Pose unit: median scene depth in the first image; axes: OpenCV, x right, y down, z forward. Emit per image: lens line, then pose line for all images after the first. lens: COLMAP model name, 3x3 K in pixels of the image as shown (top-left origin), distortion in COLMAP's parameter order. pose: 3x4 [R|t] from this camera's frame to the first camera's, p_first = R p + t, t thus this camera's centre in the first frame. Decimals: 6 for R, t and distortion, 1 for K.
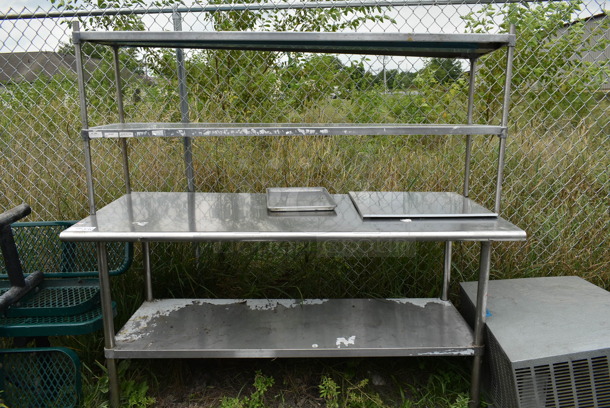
lens RADIAL K [[469.2, 0, 305.0], [0, 469.2, 204.0], [0, 0, 1]] dist [-0.022180, 0.004230]
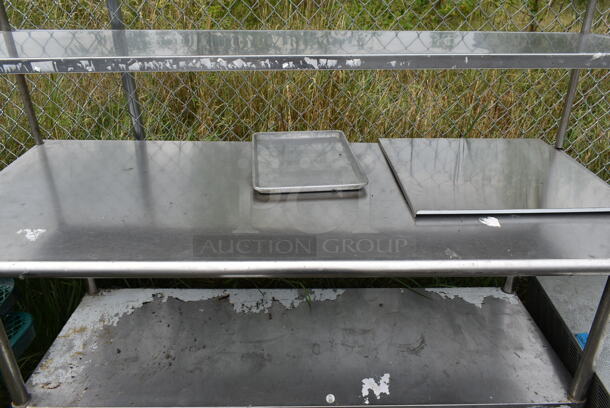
lens RADIAL K [[469.2, 0, 305.0], [0, 469.2, 204.0], [0, 0, 1]] dist [-0.022180, 0.004230]
pose [[0.999970, -0.002140, 0.007481, -0.016584], [0.000103, 0.965014, 0.262200, -0.119095], [-0.007781, -0.262191, 0.964985, 0.379390]]
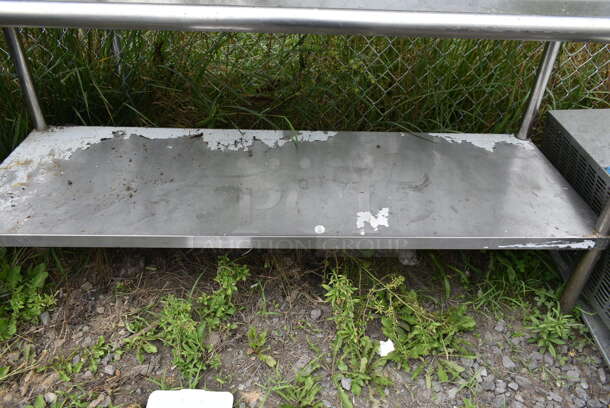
lens RADIAL K [[469.2, 0, 305.0], [0, 469.2, 204.0], [0, 0, 1]] dist [-0.022180, 0.004230]
pose [[0.999028, 0.013950, 0.041820, -0.017902], [-0.030238, 0.907137, 0.419749, 0.033961], [-0.032081, -0.420605, 0.906676, 0.438068]]
